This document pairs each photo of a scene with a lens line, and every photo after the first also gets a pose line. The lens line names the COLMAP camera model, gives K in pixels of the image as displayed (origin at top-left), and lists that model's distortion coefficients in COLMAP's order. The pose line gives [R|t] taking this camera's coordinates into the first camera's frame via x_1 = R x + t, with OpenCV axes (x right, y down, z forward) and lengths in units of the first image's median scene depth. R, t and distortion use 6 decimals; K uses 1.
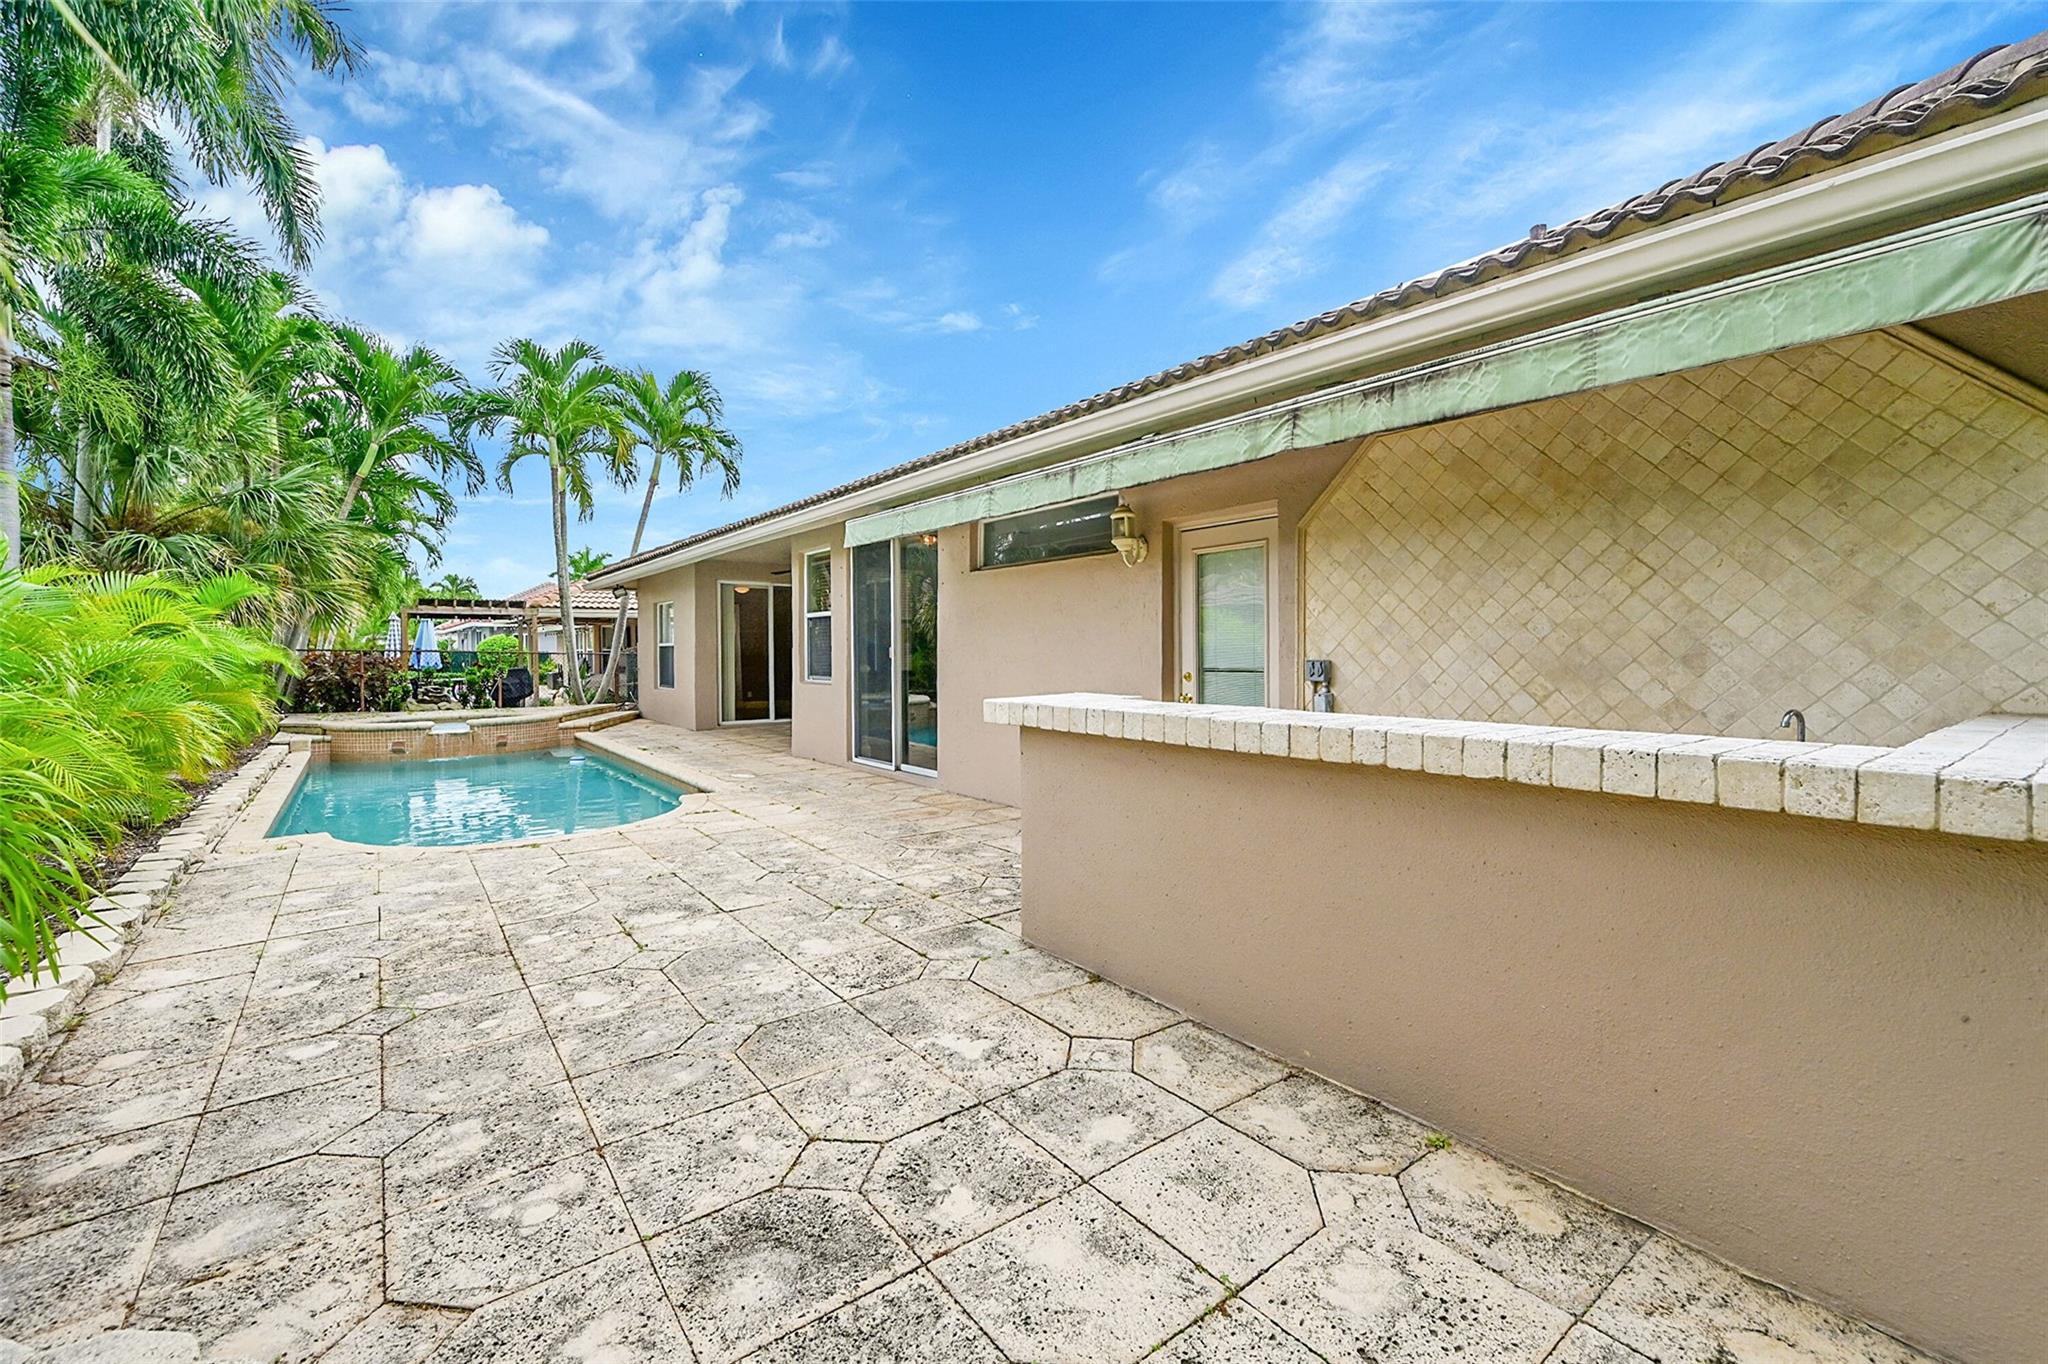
lens RADIAL K [[818.7, 0, 1022.3], [0, 818.7, 664.4], [0, 0, 1]] dist [-0.000318, 0.000106]
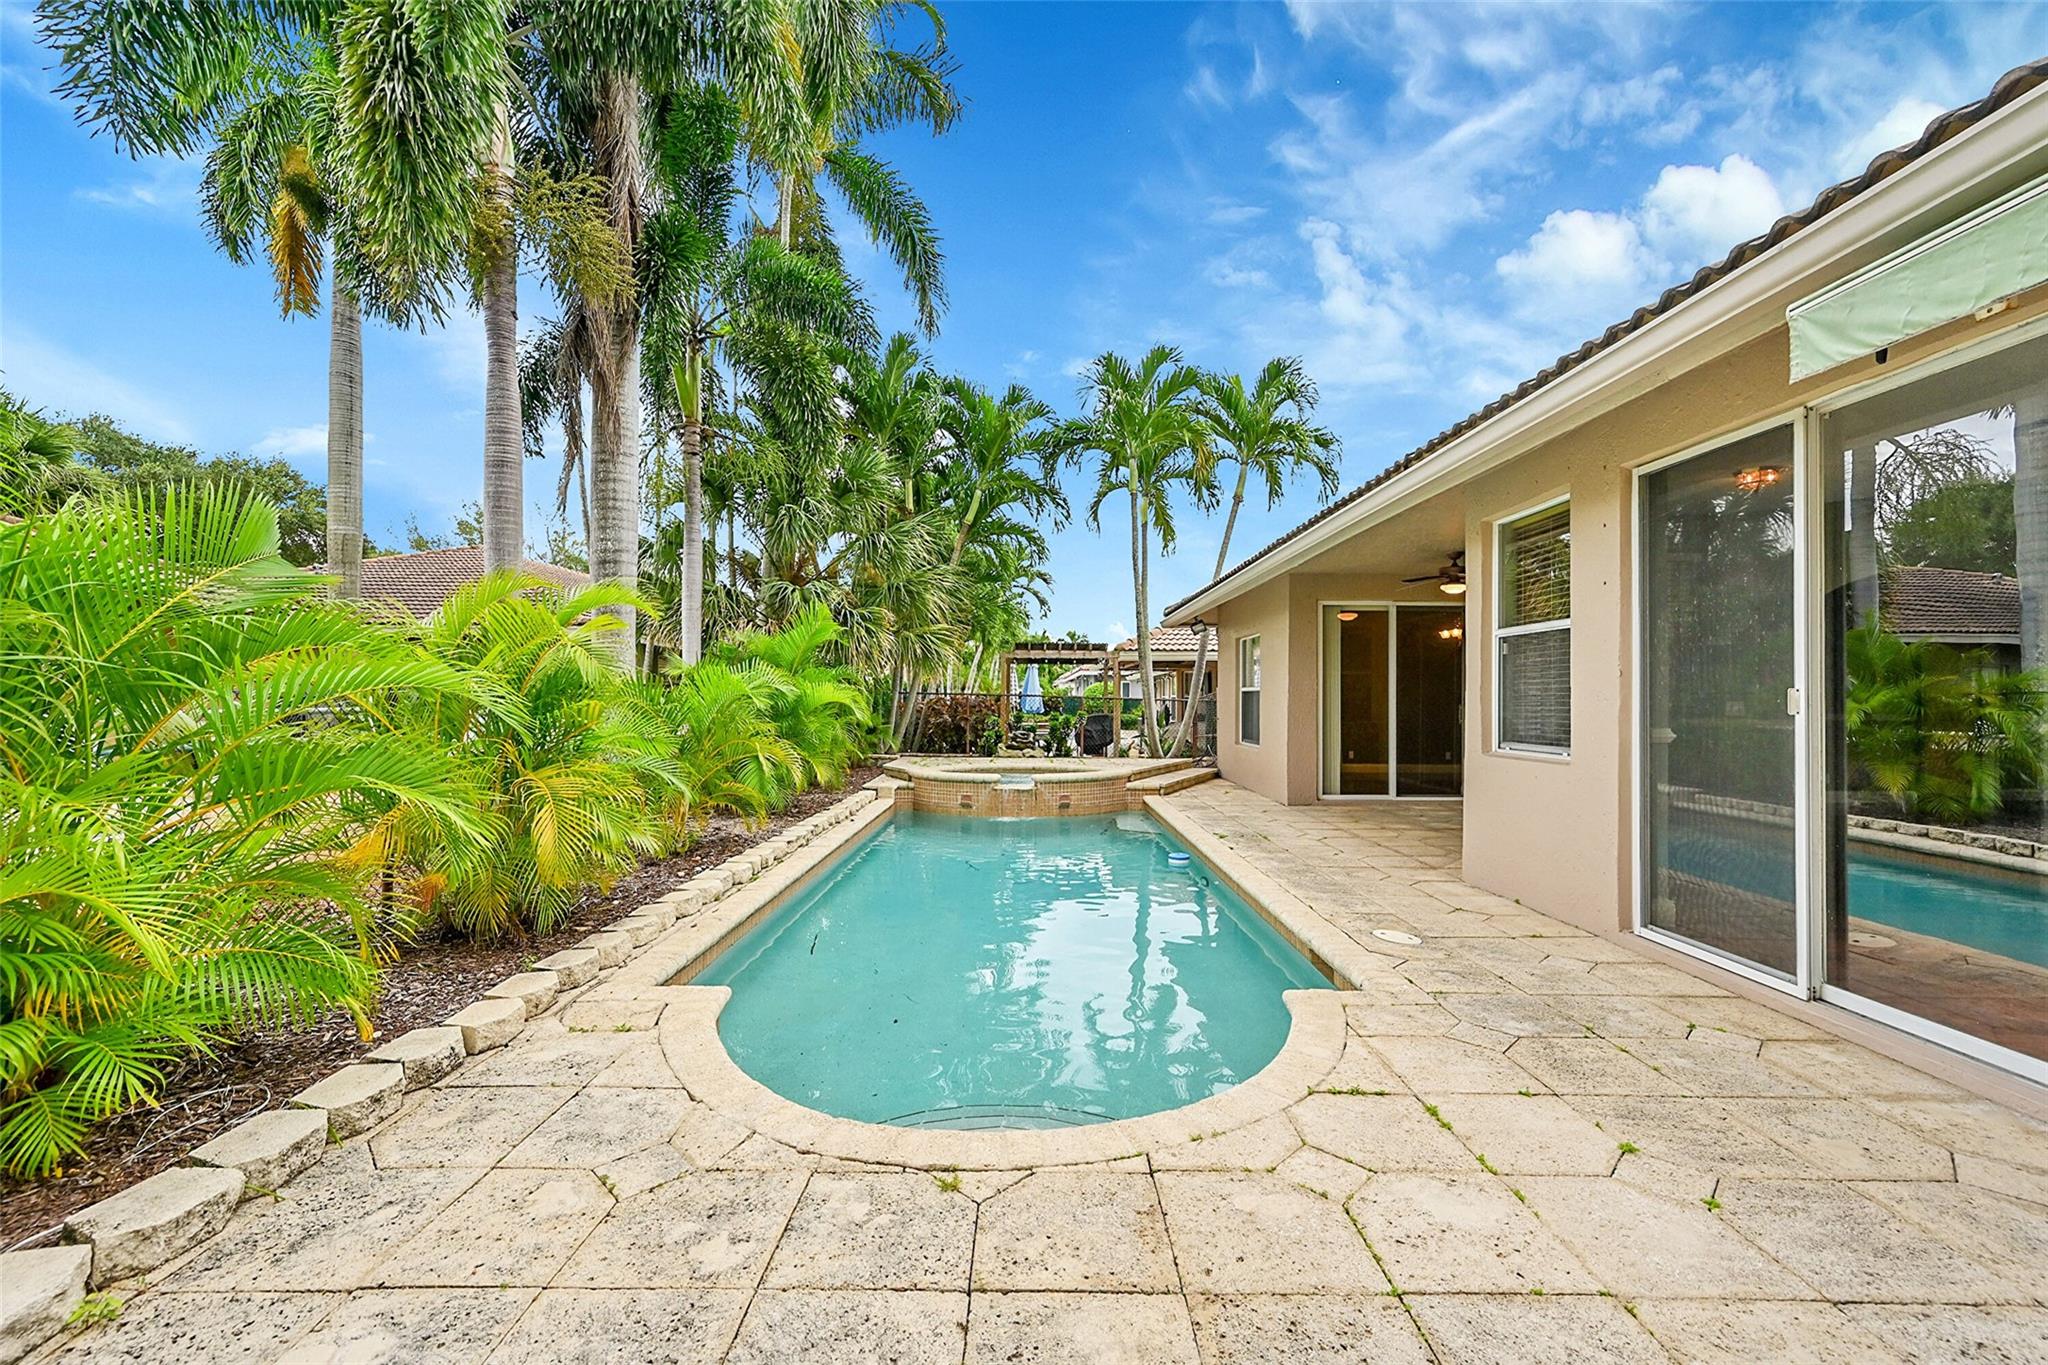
lens RADIAL K [[820.4, 0, 1022.6], [0, 820.4, 686.2], [0, 0, 1]] dist [-0.000024, 0.000049]
pose [[0.780513, -0.000583, -0.625139, -0.105458], [-0.019549, 0.999488, -0.025340, -0.002445], [0.624834, 0.031999, 0.780102, 0.231500]]
